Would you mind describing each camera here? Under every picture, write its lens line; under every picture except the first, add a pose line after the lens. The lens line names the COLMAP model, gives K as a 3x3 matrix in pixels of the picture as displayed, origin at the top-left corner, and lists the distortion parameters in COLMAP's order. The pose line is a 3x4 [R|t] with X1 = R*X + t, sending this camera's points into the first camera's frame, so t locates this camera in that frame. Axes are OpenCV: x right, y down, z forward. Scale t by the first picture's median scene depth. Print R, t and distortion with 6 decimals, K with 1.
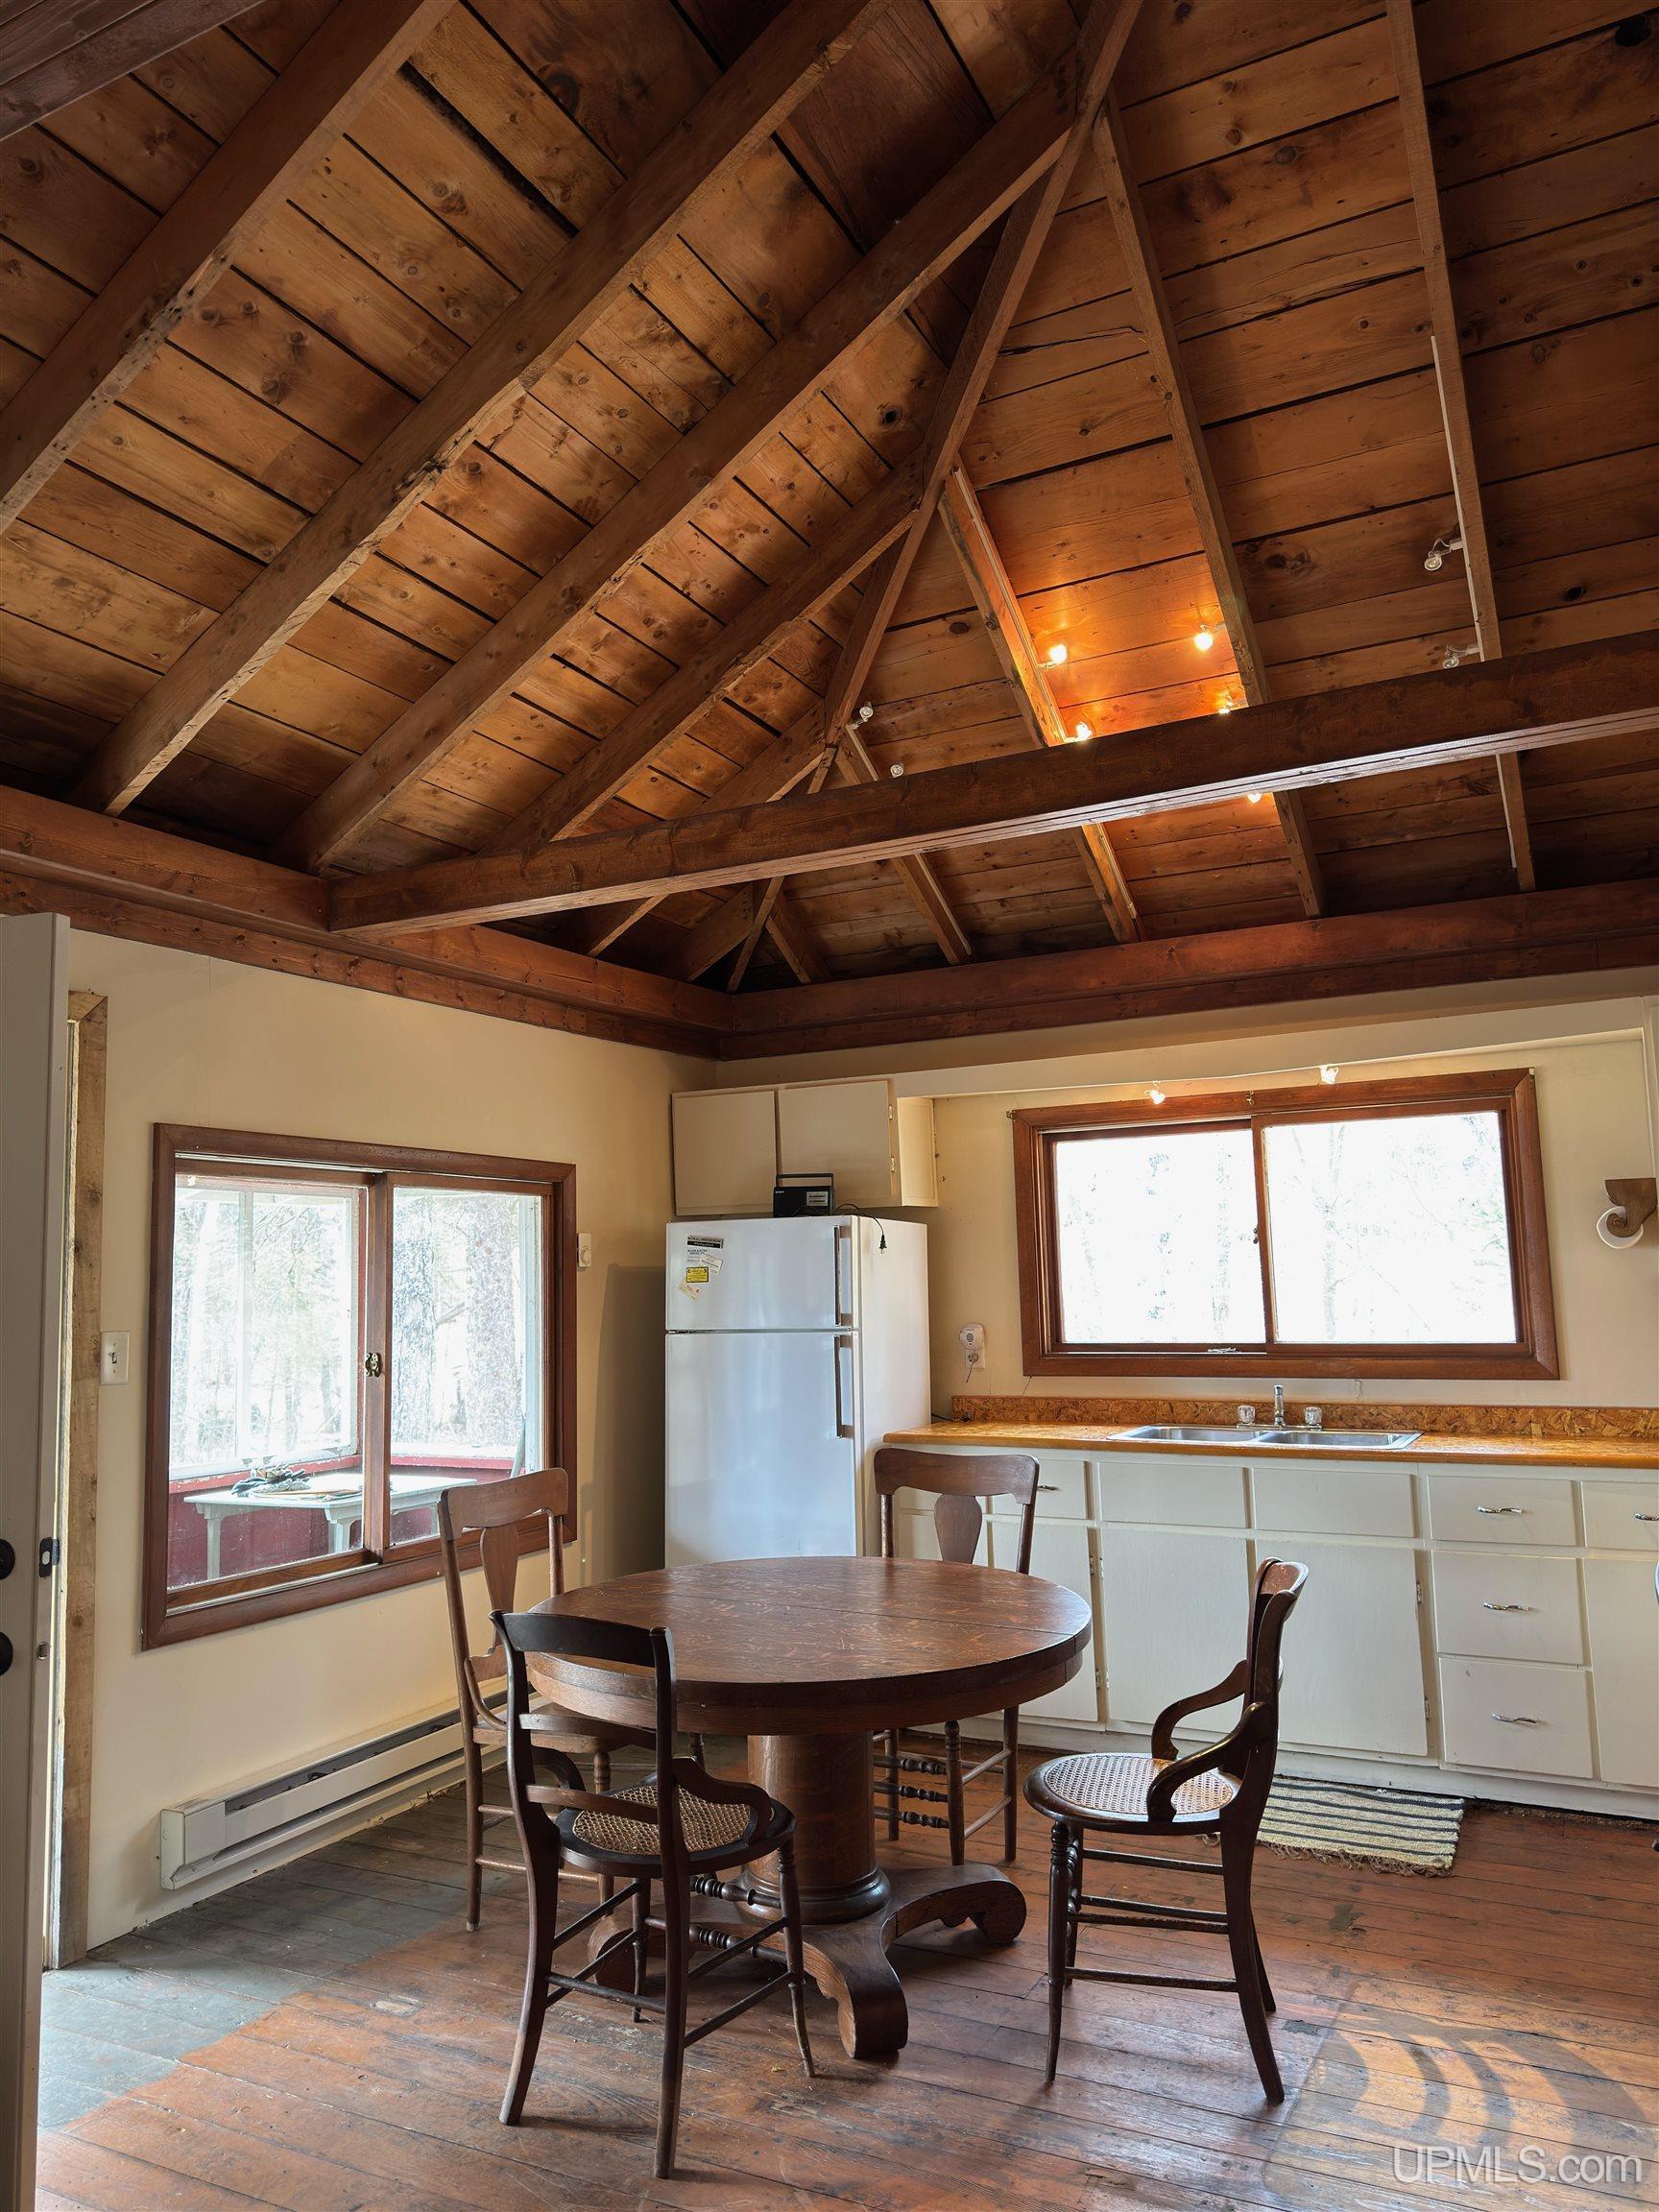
lens RADIAL K [[1572.3, 0, 825.2], [0, 1572.3, 1104.5], [0, 0, 1]] dist [0.019672, -0.012433]
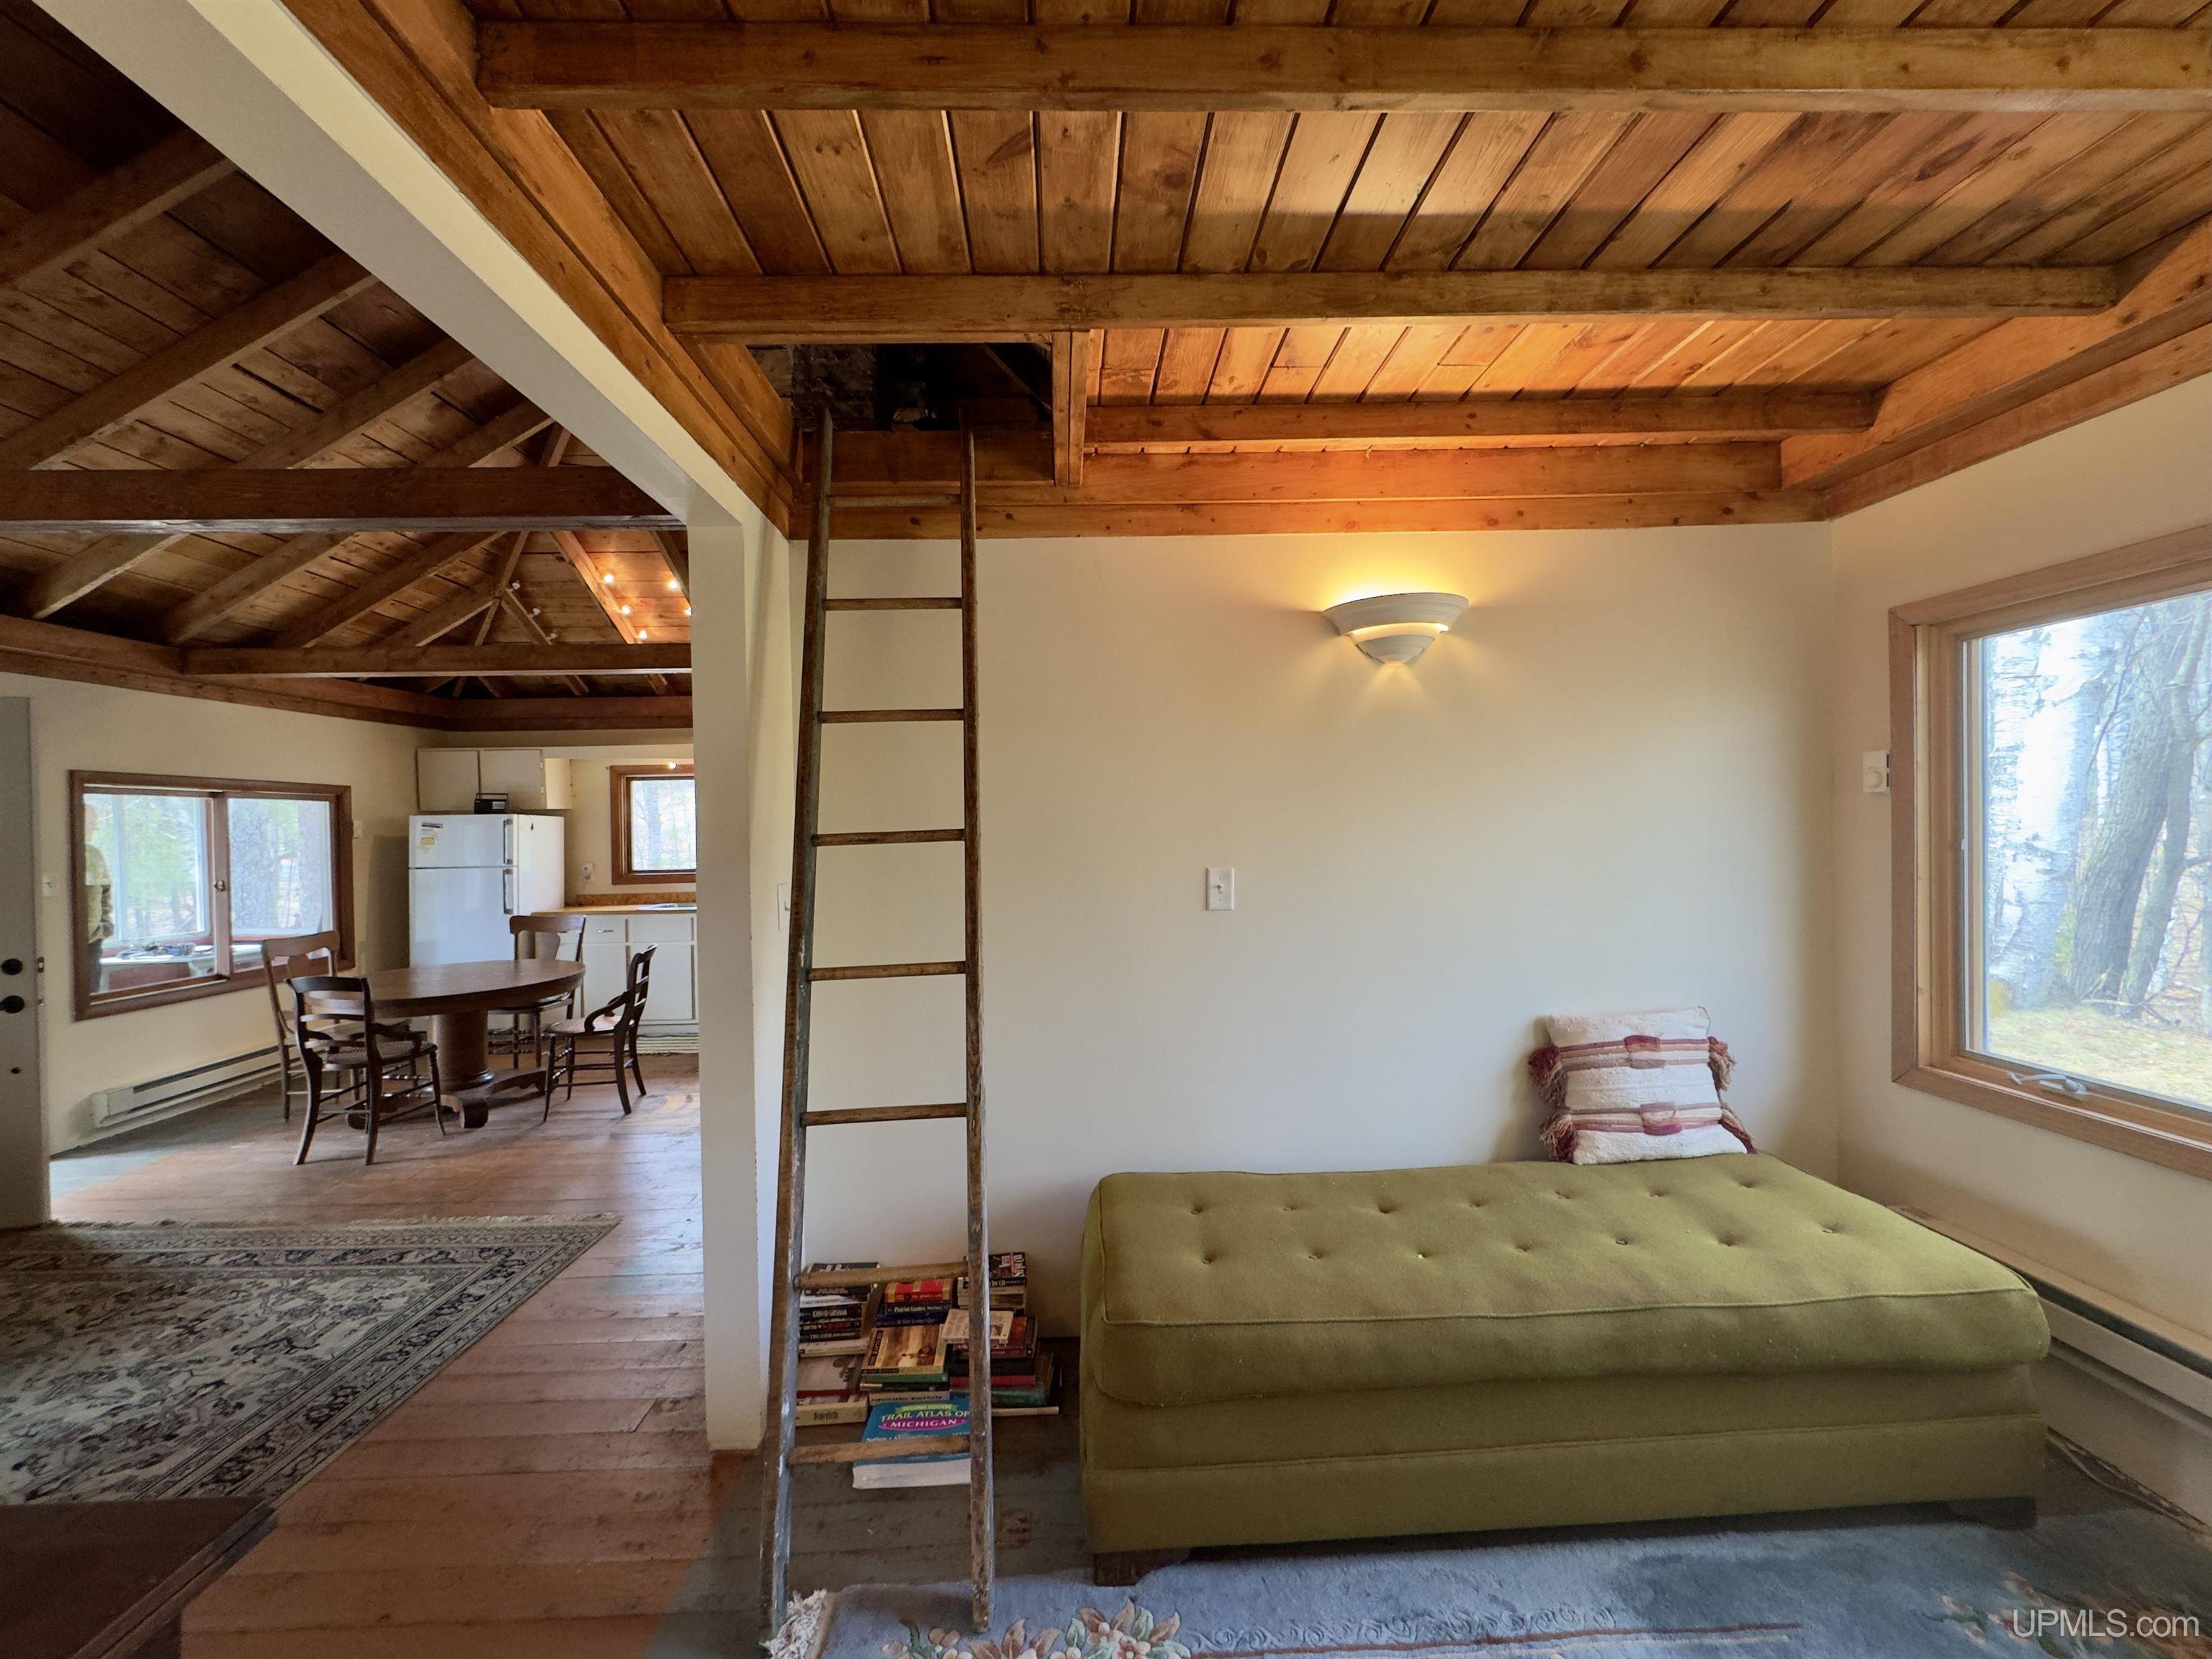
lens RADIAL K [[884.1, 0, 1106.1], [0, 884.1, 829.2], [0, 0, 1]] dist [-0.000096, -0.001577]
pose [[0.871456, 0.008183, 0.490405, 0.154991], [-0.060937, 0.993920, 0.091701, -0.083284], [-0.486673, -0.109797, 0.866657, -0.546262]]
